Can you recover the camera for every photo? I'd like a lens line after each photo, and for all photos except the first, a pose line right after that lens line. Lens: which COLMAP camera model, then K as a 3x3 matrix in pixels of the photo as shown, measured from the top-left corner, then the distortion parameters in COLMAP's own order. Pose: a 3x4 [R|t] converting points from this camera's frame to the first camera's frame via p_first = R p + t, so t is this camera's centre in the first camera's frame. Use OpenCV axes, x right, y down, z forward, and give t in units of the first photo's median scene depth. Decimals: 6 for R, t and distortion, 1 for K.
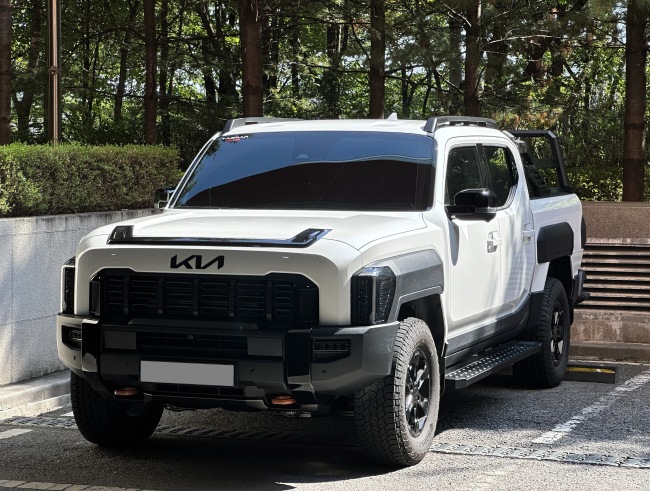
lens RADIAL K [[1531.9, 0, 321.6], [0, 1531.9, 245.0], [0, 0, 1]] dist [0.044757, 0.000000]
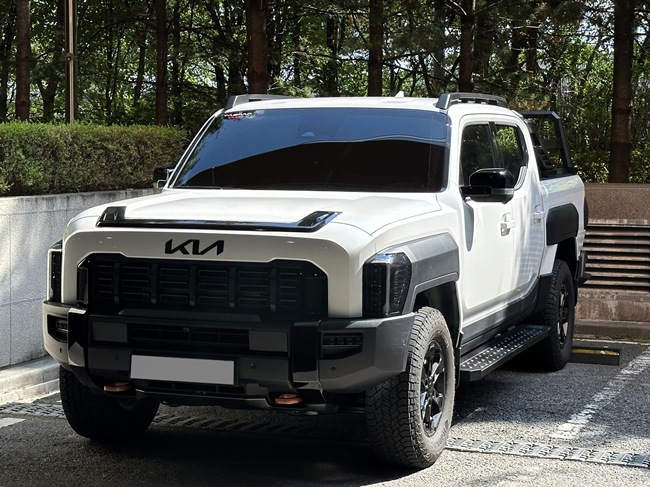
lens RADIAL K [[1307.9, 0, 328.8], [0, 1307.9, 248.1], [0, 0, 1]] dist [0.095330, 0.000000]
pose [[0.999955, 0.003864, 0.008620, -0.006837], [-0.004049, 0.999760, 0.021532, -0.004787], [-0.008534, -0.021566, 0.999731, 0.194520]]
